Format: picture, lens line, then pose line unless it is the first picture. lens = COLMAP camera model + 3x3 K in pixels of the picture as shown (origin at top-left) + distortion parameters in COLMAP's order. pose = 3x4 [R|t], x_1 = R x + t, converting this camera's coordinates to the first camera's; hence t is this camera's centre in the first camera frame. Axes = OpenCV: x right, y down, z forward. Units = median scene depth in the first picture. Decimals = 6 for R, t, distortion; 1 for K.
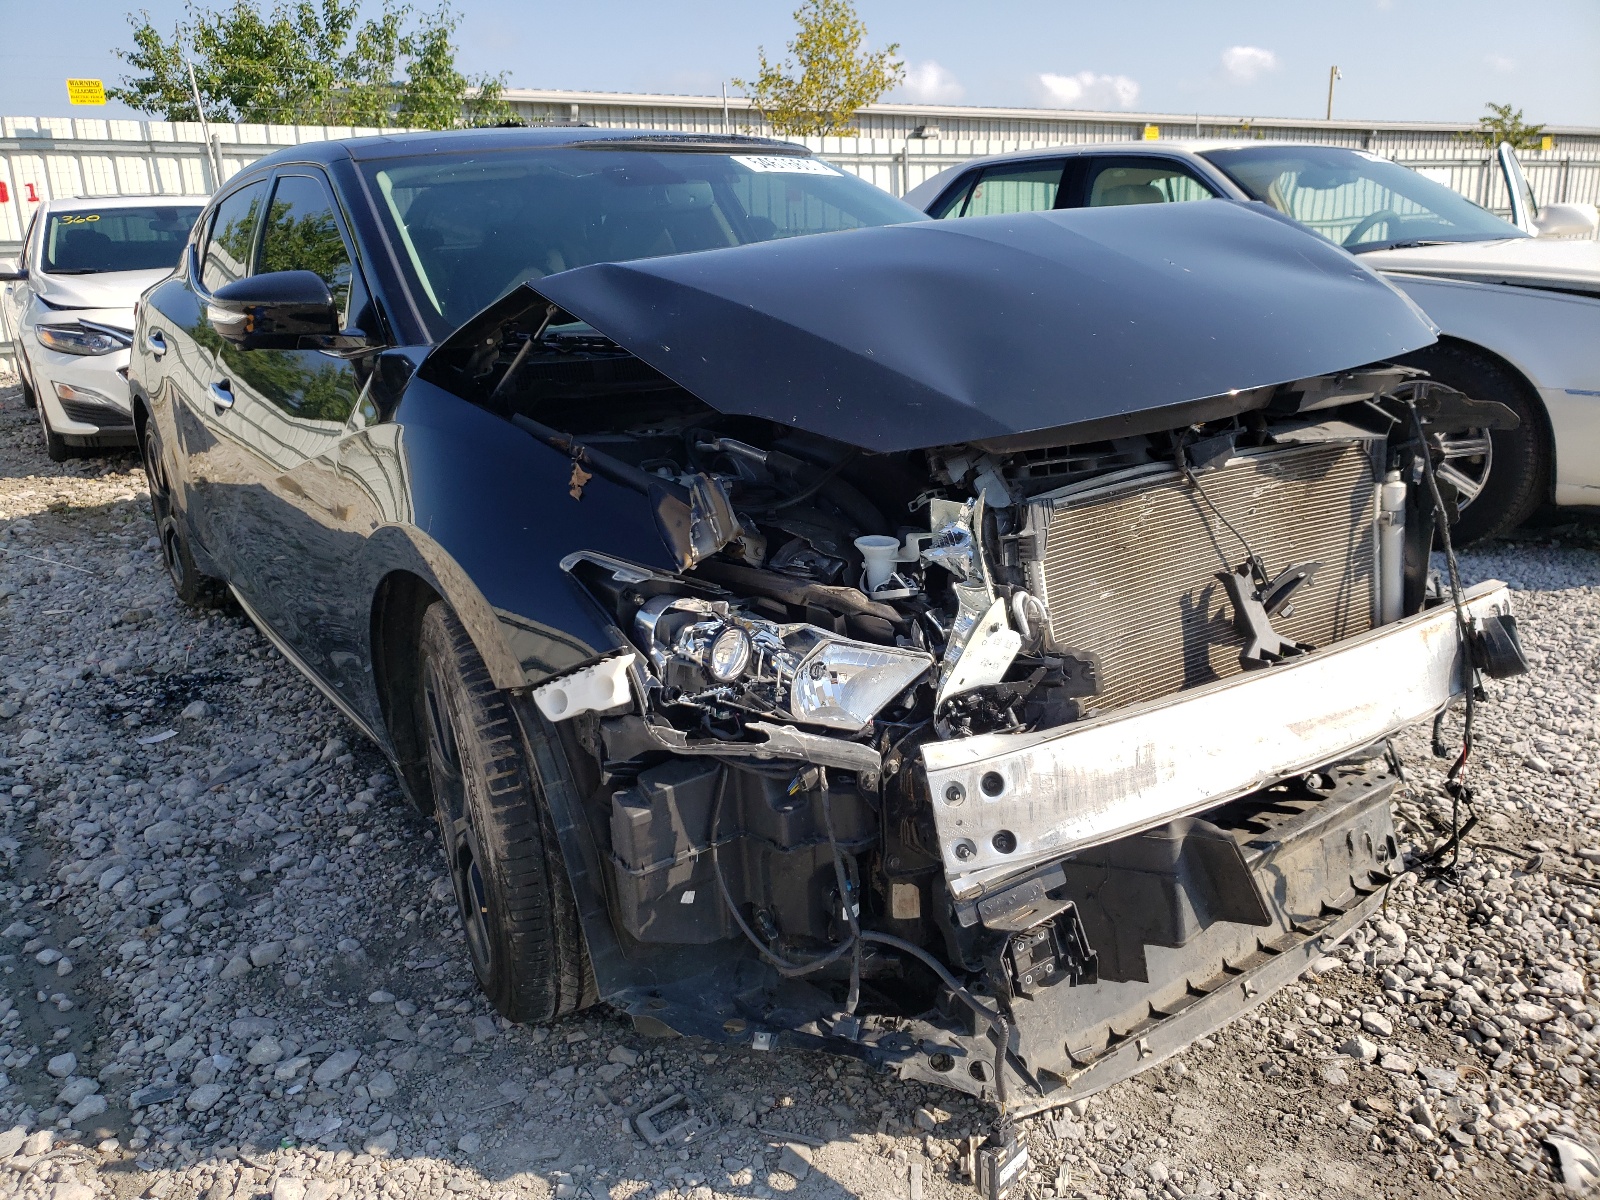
lens RADIAL K [[1275.2, 0, 800.7], [0, 1275.2, 599.5], [0, 0, 1]] dist [-0.001775, 0.023517]
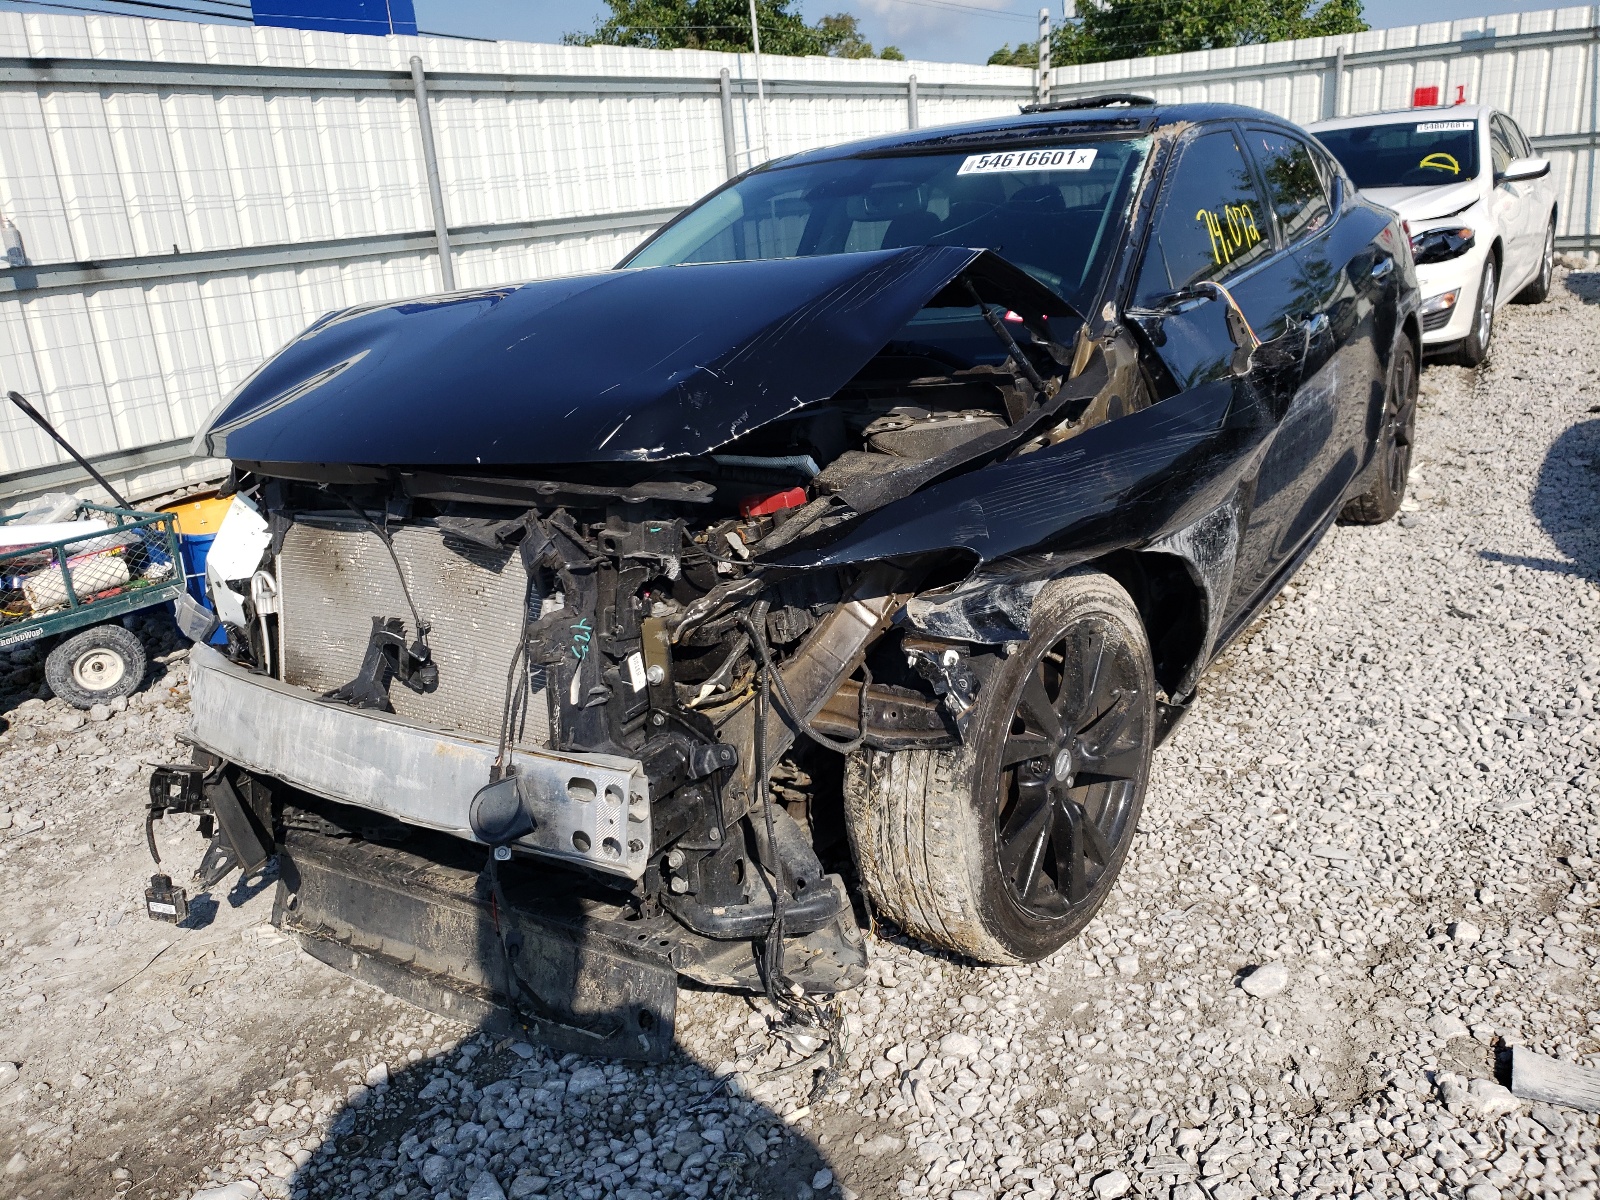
lens RADIAL K [[1275.2, 0, 805.0], [0, 1275.2, 587.3], [0, 0, 1]] dist [-0.001775, 0.023517]
pose [[0.373662, 0.278392, -0.884802, 0.224909], [-0.198956, 0.955751, 0.216694, -0.056336], [0.905976, 0.095066, 0.412516, 0.133075]]
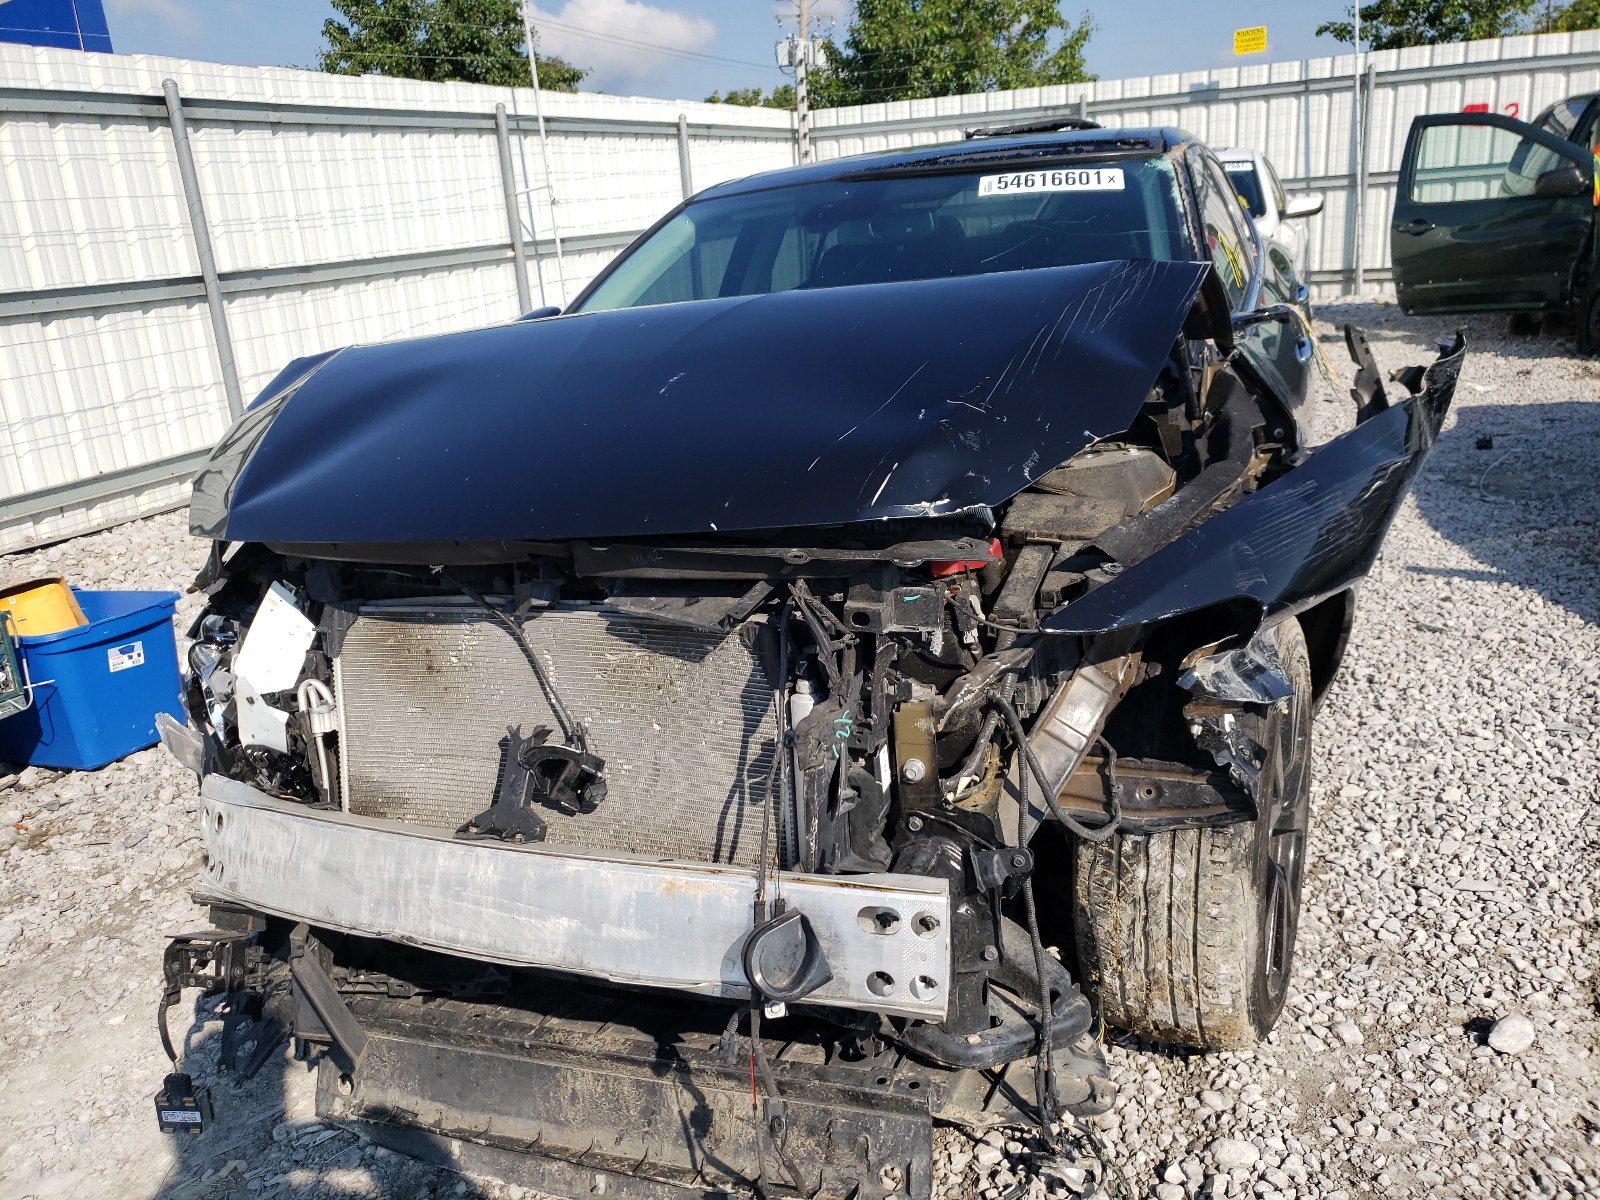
lens RADIAL K [[1275.2, 0, 795.4], [0, 1275.2, 615.8], [0, 0, 1]] dist [-0.001775, 0.023517]
pose [[0.562441, 0.235653, -0.792545, 0.176194], [-0.172832, 0.970859, 0.166020, -0.043716], [0.808572, 0.043600, 0.586779, 0.094603]]
